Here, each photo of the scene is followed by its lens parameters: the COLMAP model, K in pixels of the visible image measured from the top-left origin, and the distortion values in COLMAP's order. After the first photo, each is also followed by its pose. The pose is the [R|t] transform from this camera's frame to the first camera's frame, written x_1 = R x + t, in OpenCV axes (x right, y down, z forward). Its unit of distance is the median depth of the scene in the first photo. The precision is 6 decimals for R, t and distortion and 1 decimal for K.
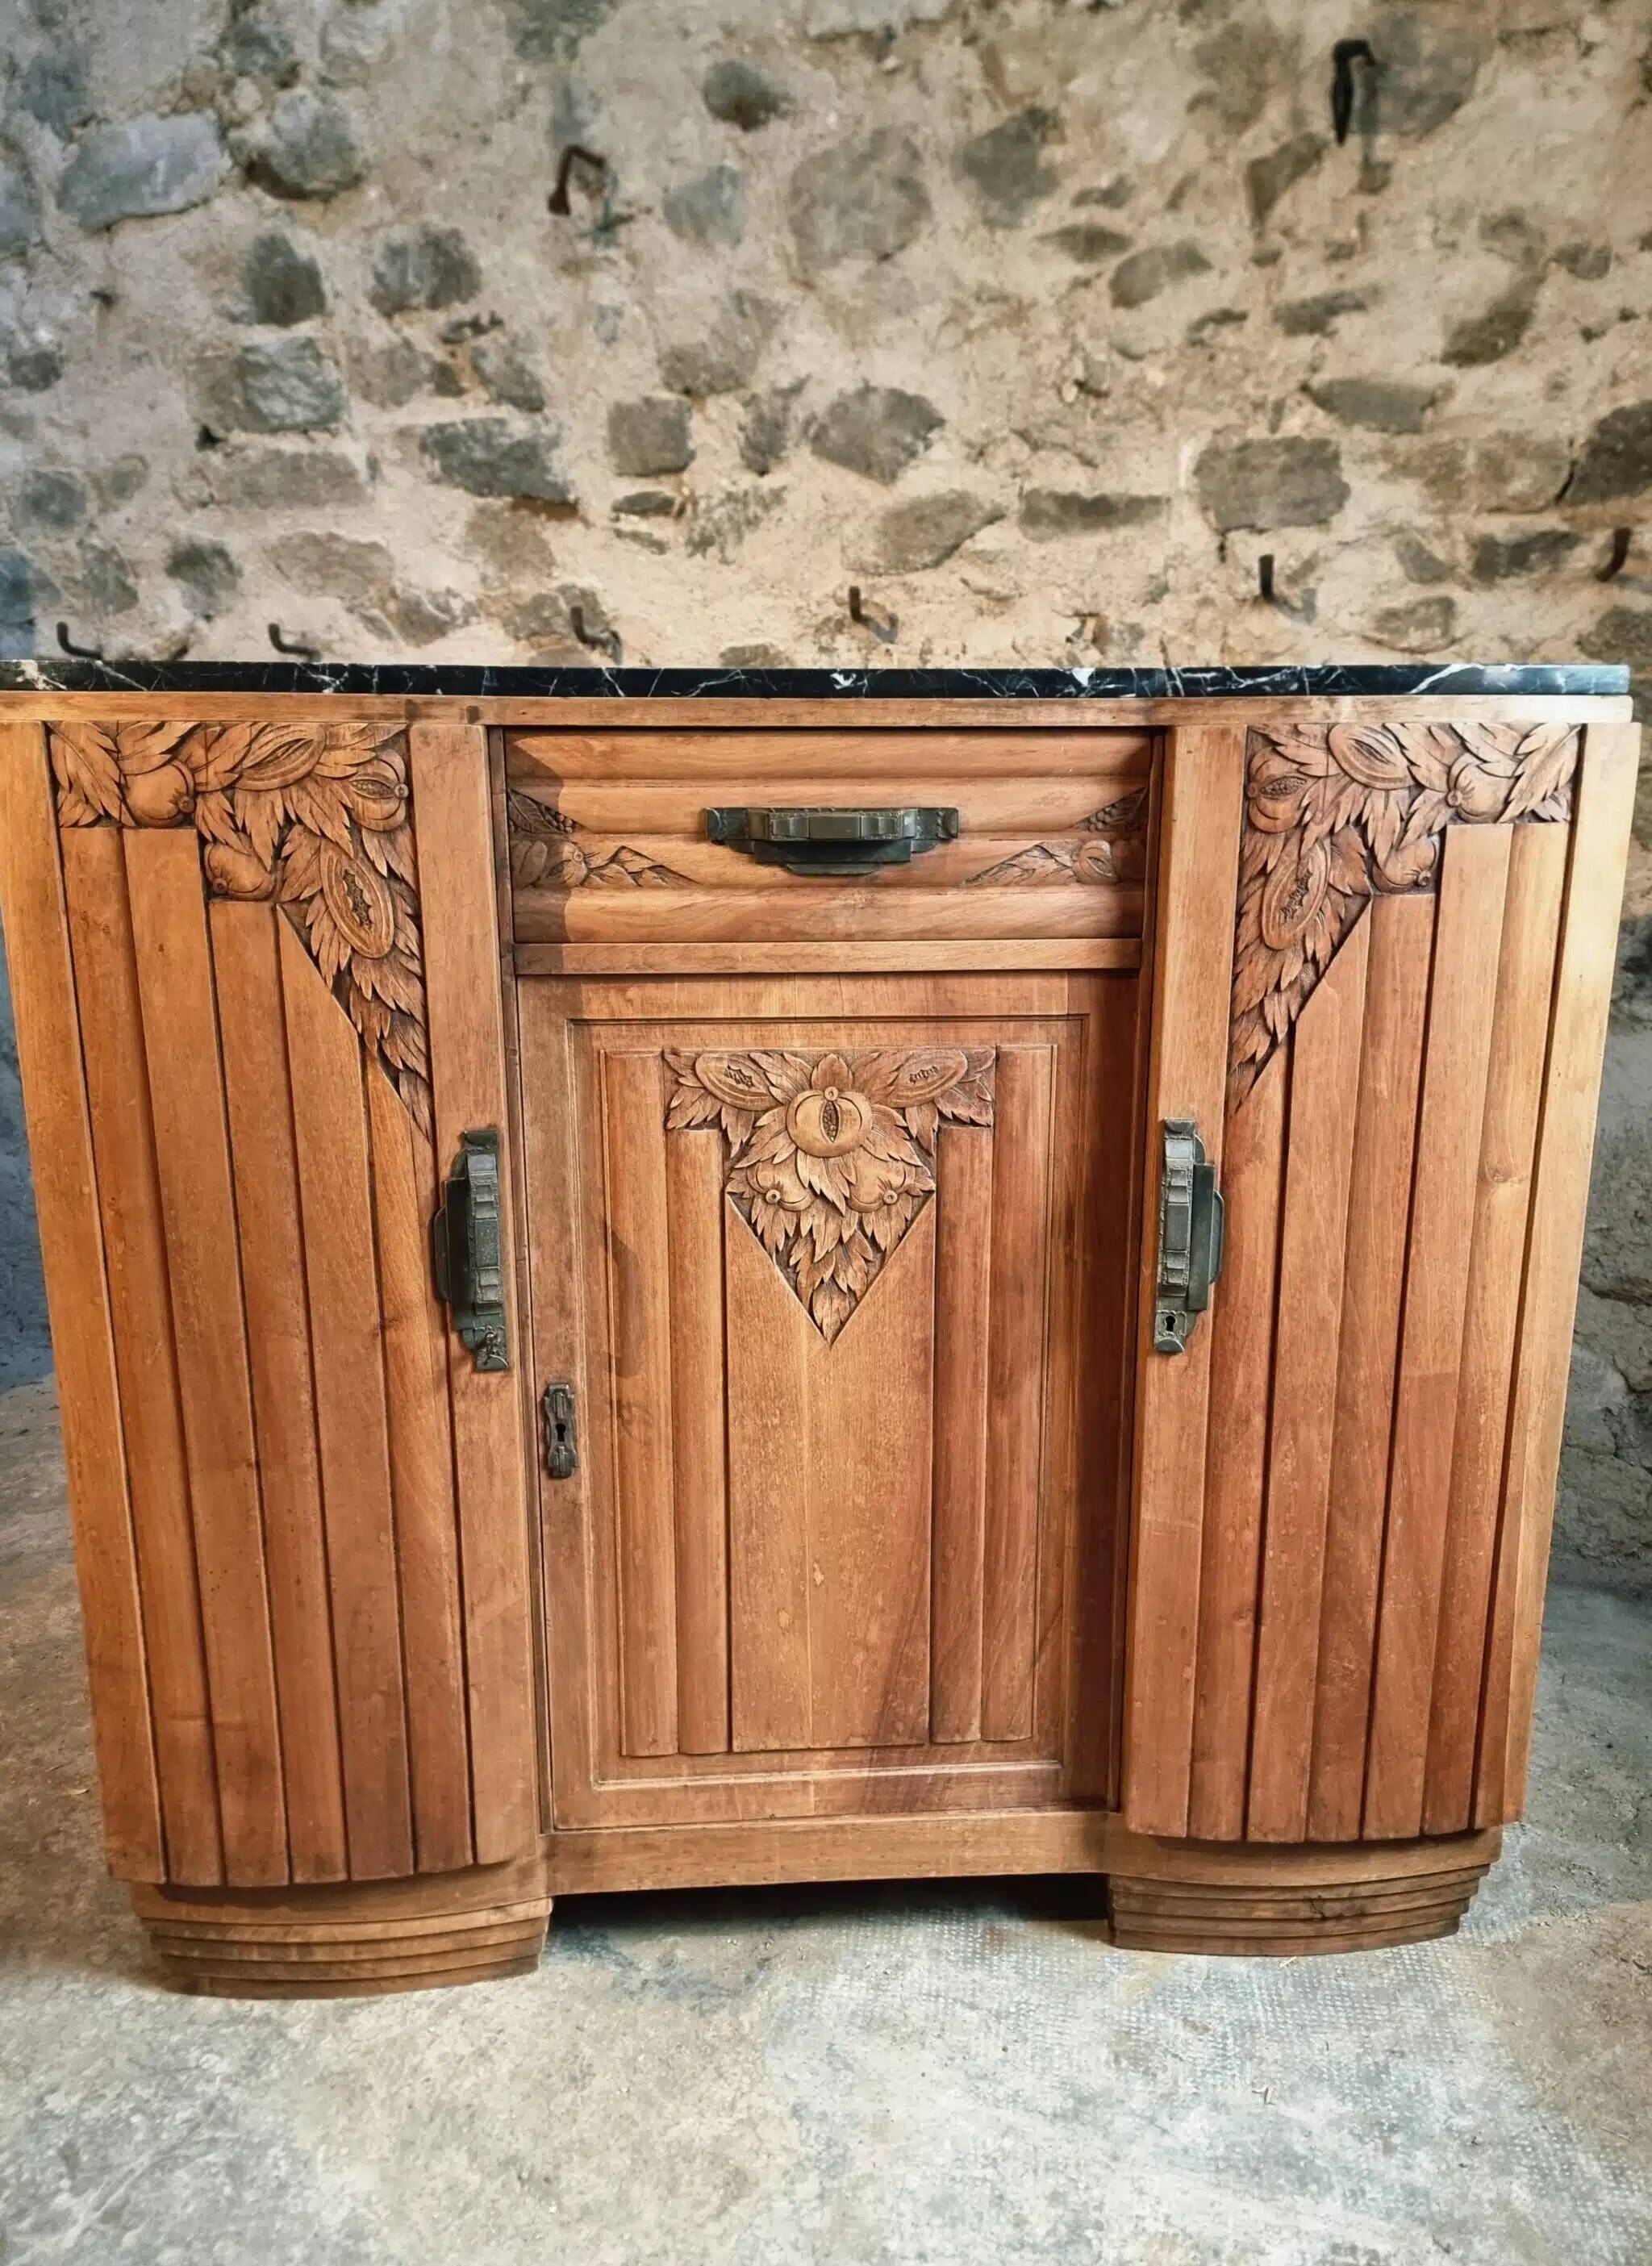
lens RADIAL K [[1636.2, 0, 840.5], [0, 1636.2, 1148.9], [0, 0, 1]] dist [0.056181, -0.039796]
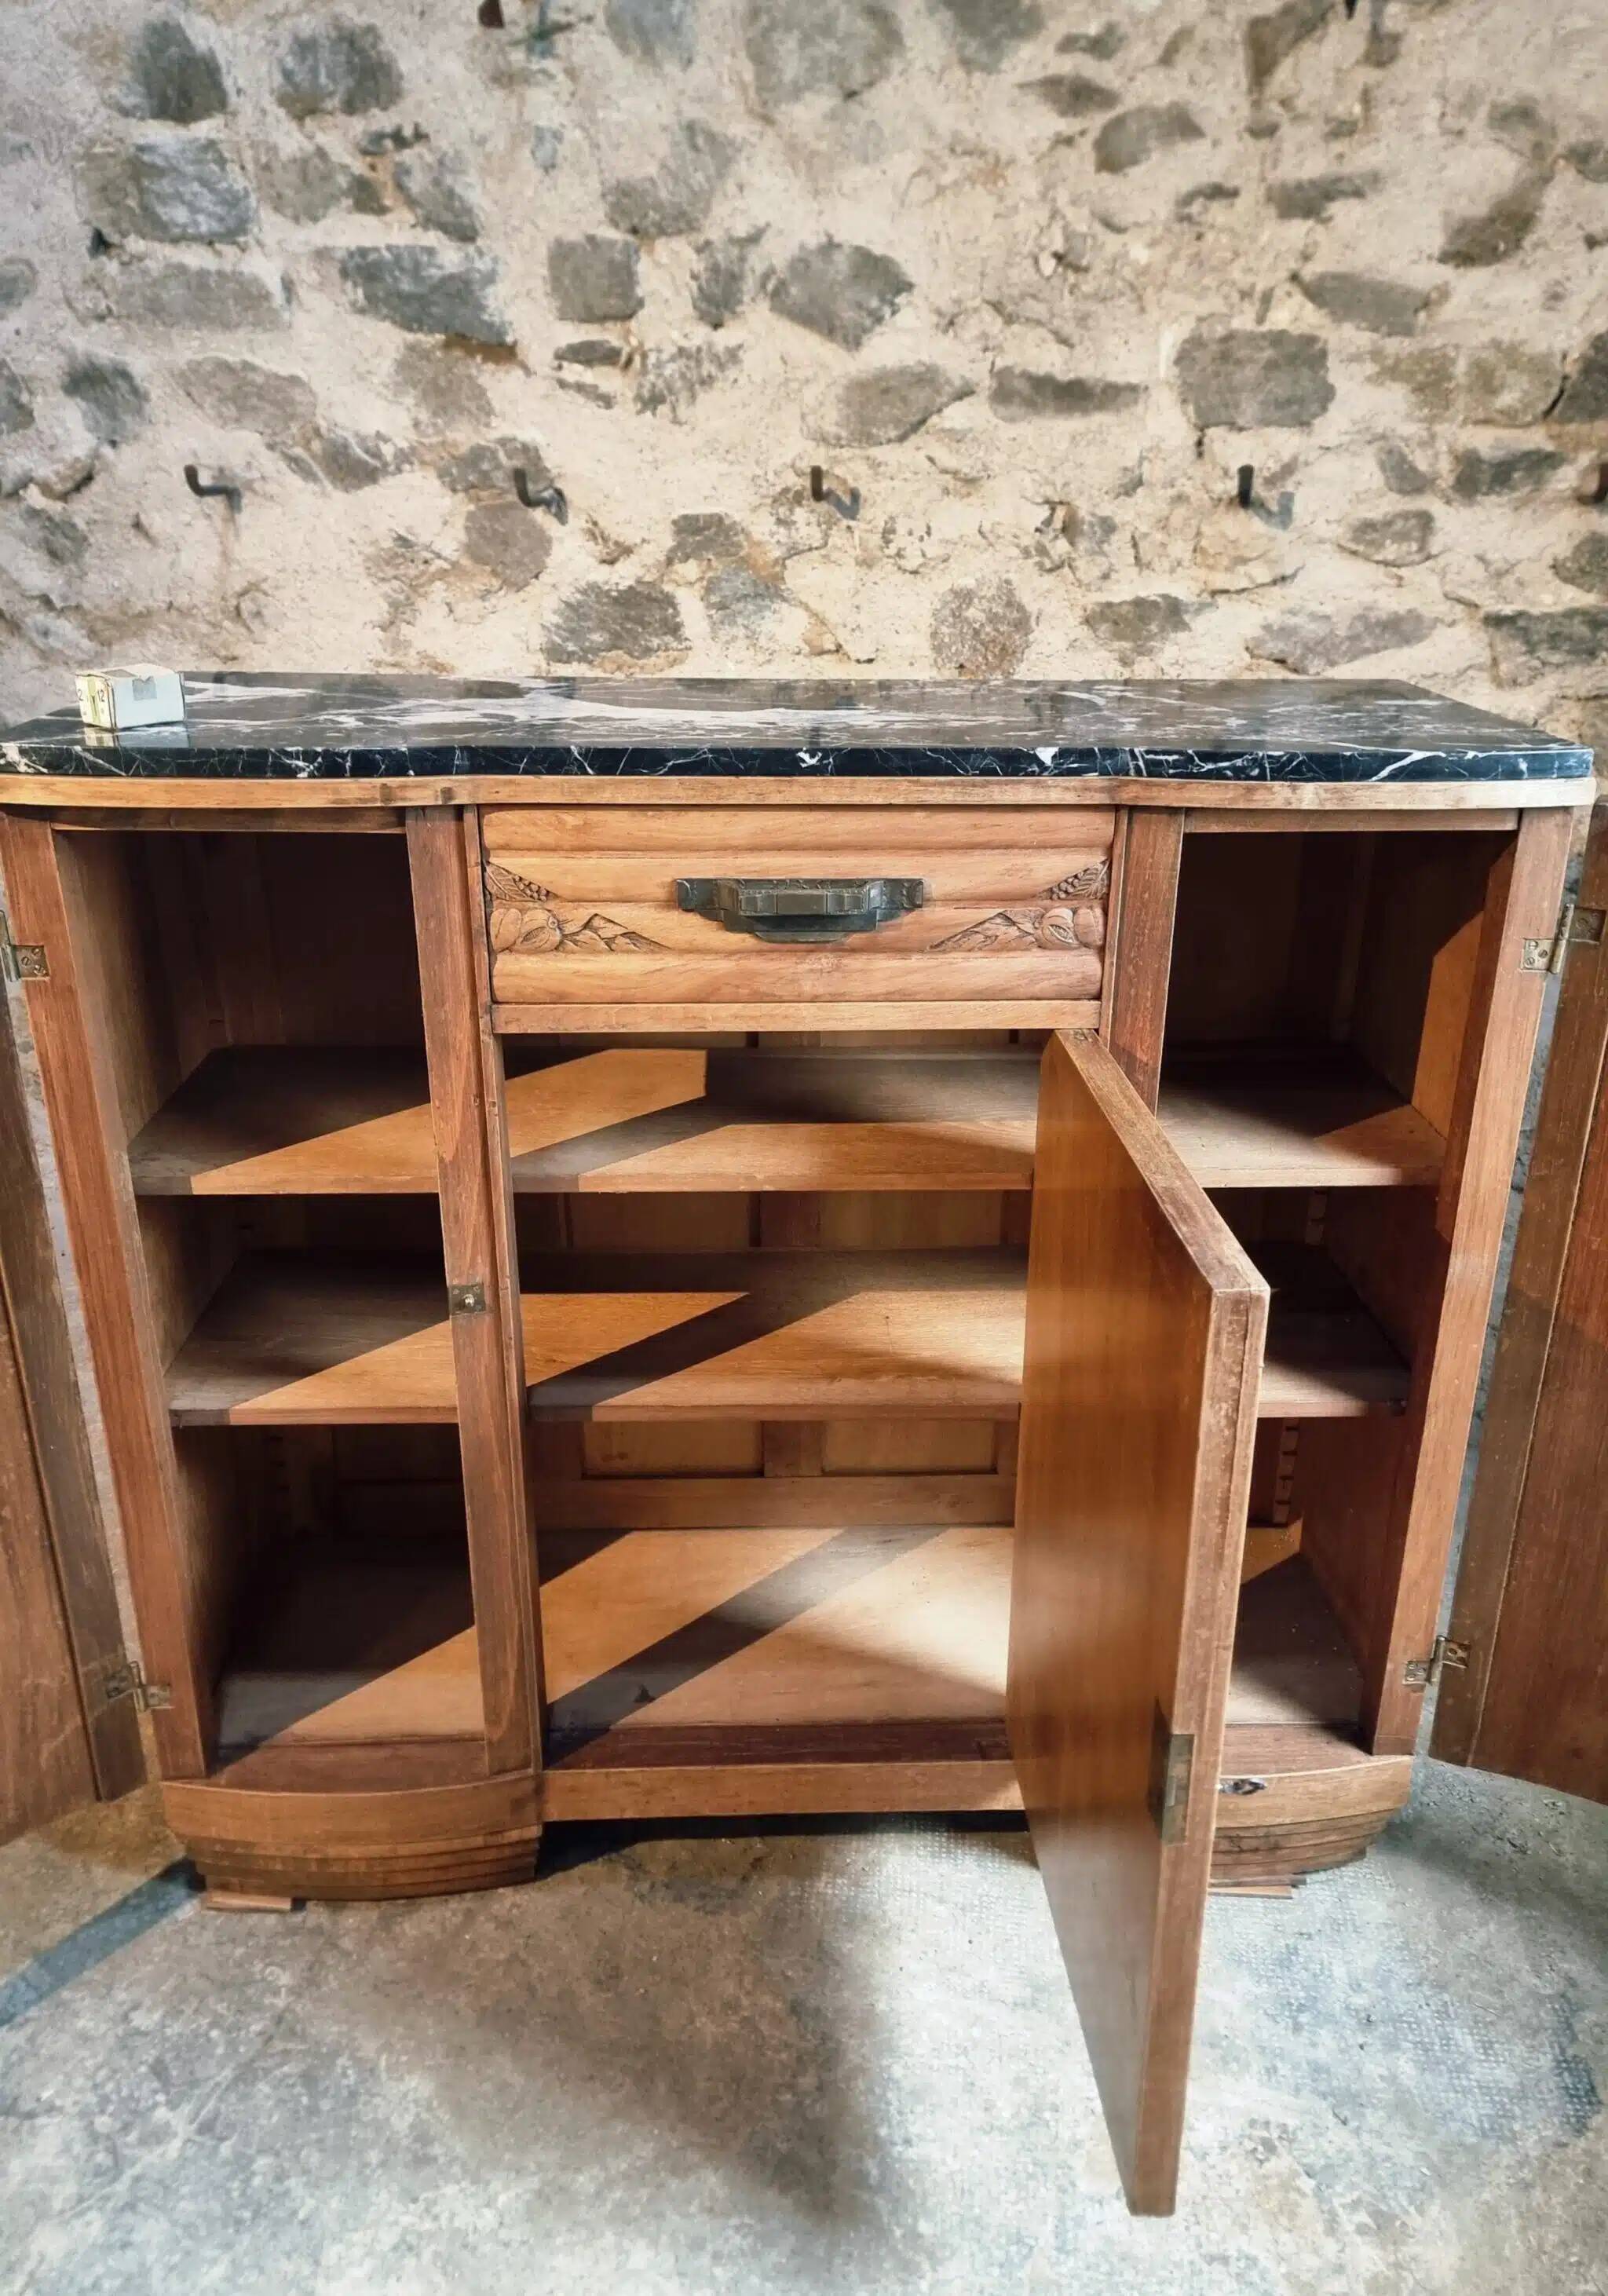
lens RADIAL K [[1658.0, 0, 817.9], [0, 1658.0, 1124.0], [0, 0, 1]] dist [0.054335, -0.039342]
pose [[0.998990, -0.005880, 0.044546, -0.036809], [-0.002643, 0.981996, 0.188886, -0.152368], [-0.044855, -0.188813, 0.980988, -0.024530]]
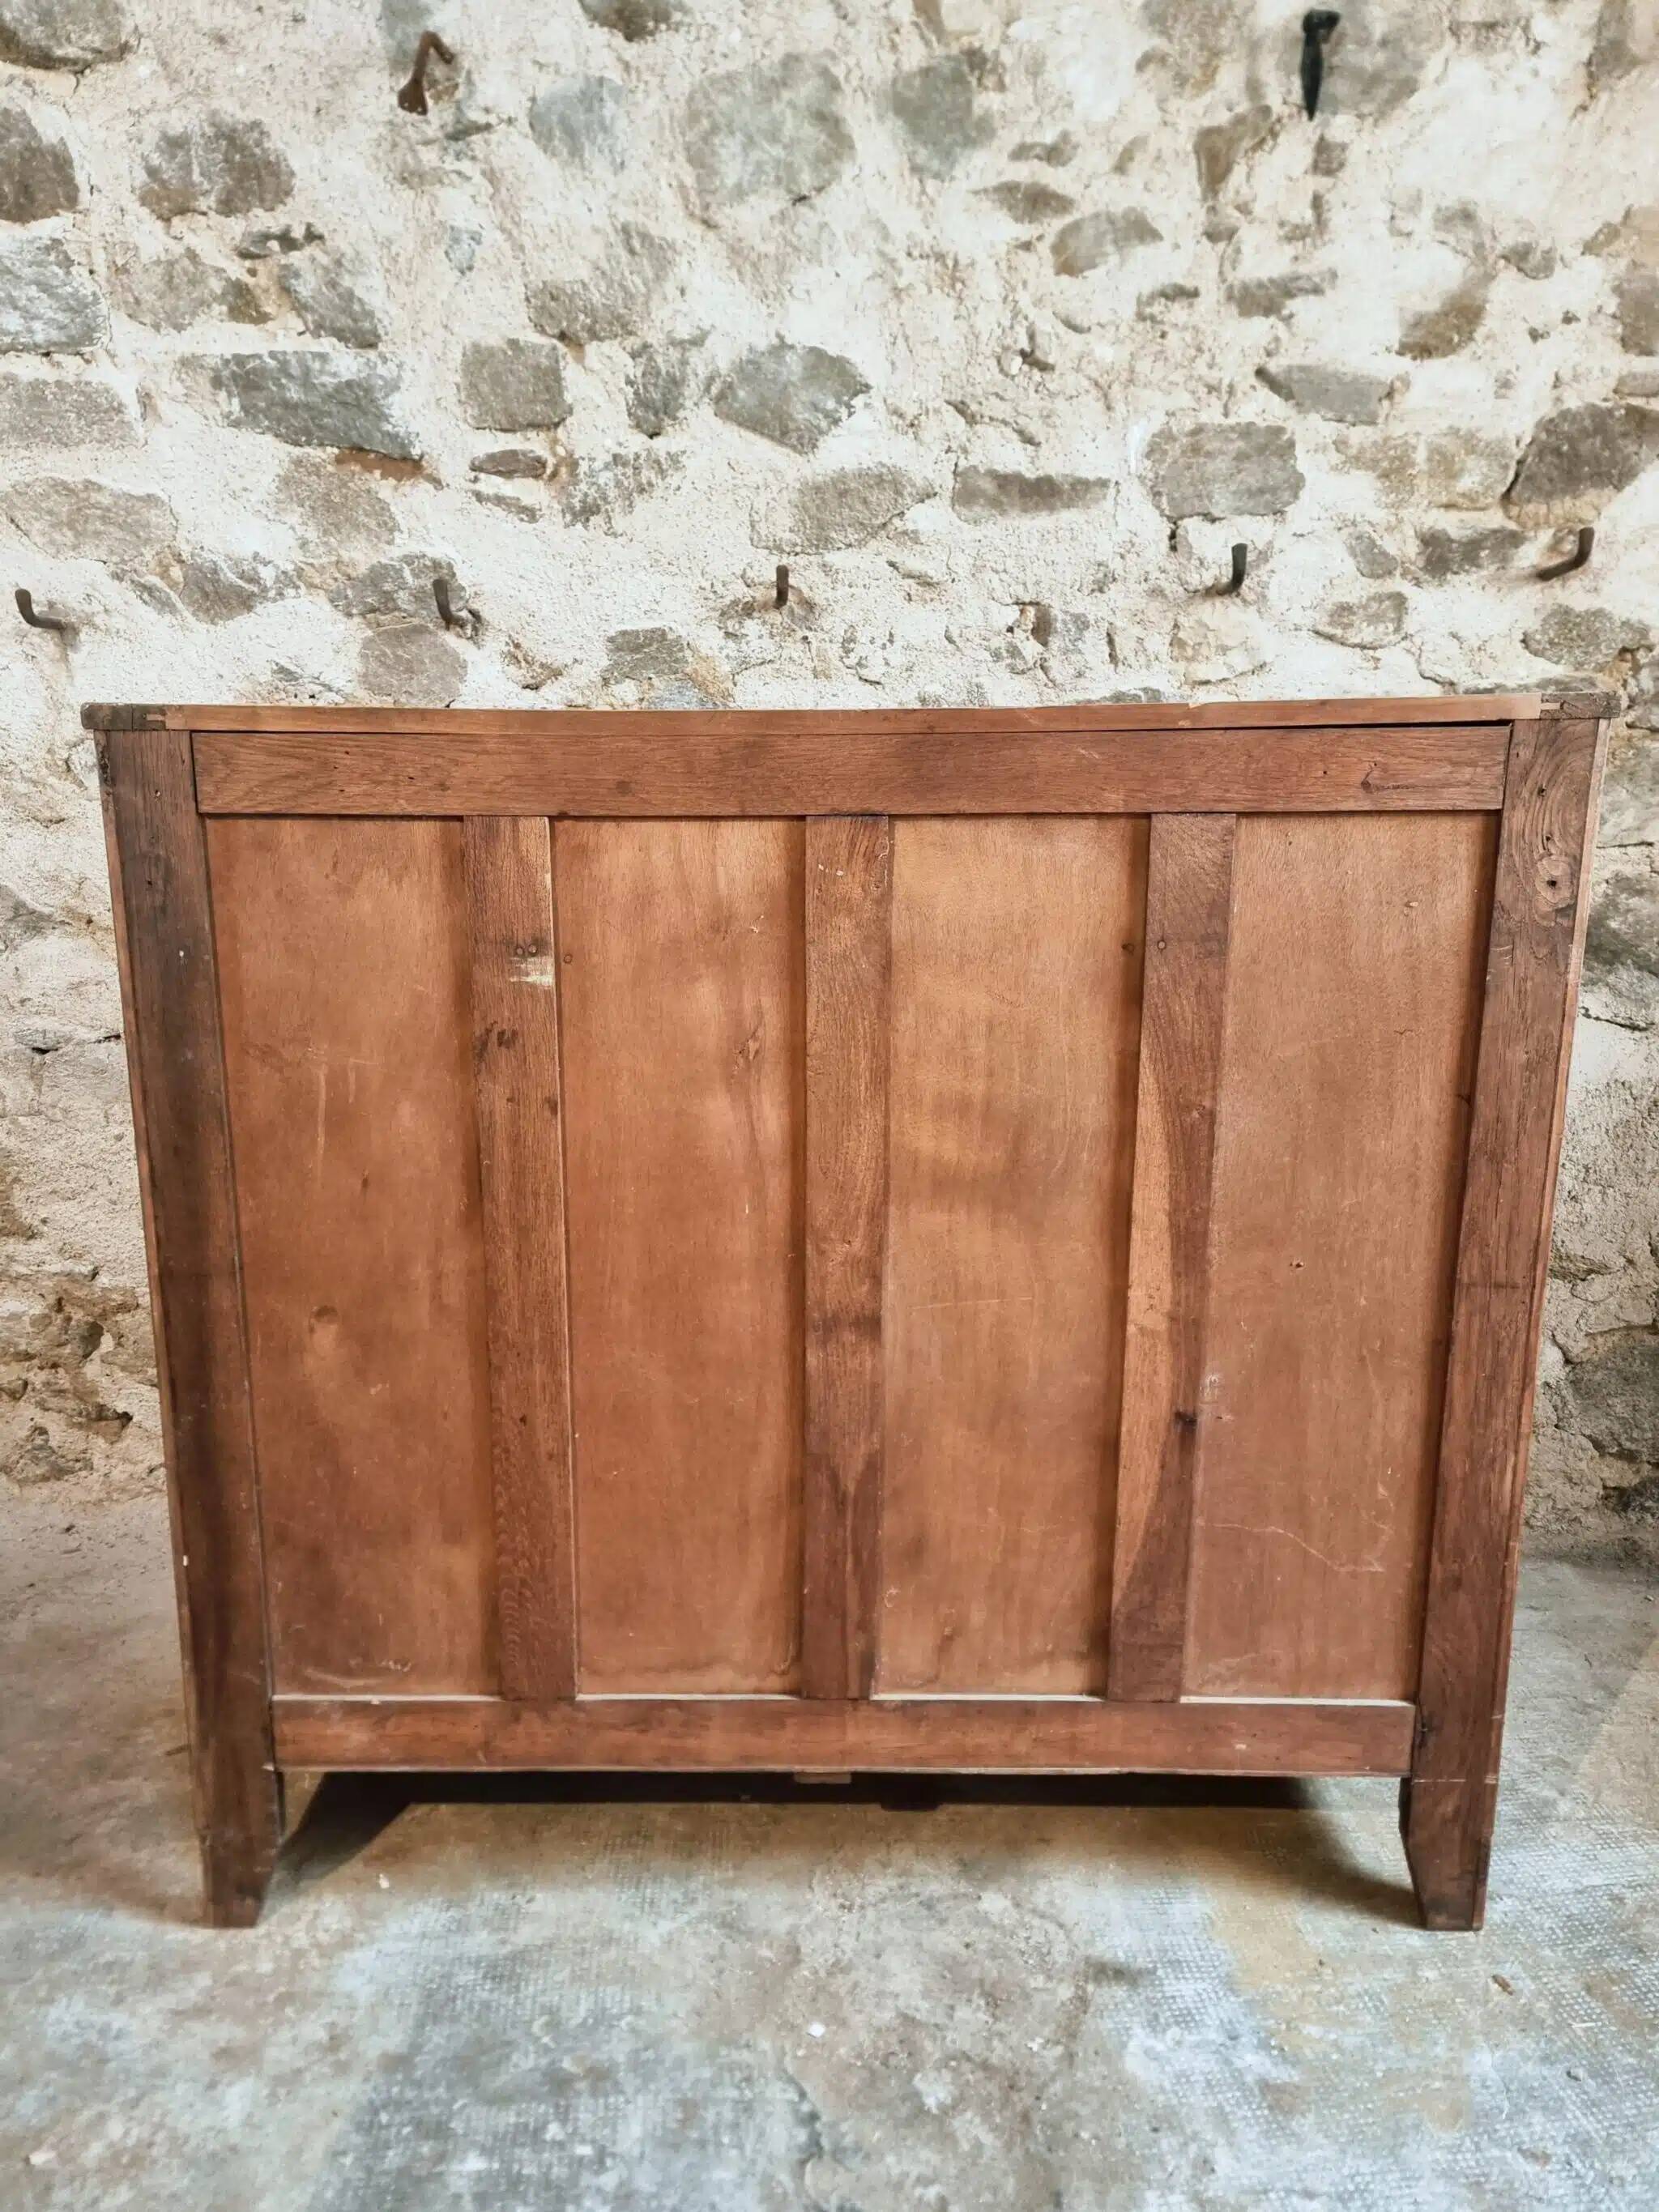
lens RADIAL K [[1555.8, 0, 806.3], [0, 1555.8, 1123.4], [0, 0, 1]] dist [0.077974, -0.066899]
pose [[0.958262, -0.068013, 0.277684, -0.242170], [0.068396, 0.997624, 0.008319, -0.044159], [-0.277590, 0.011021, 0.960636, 0.177508]]
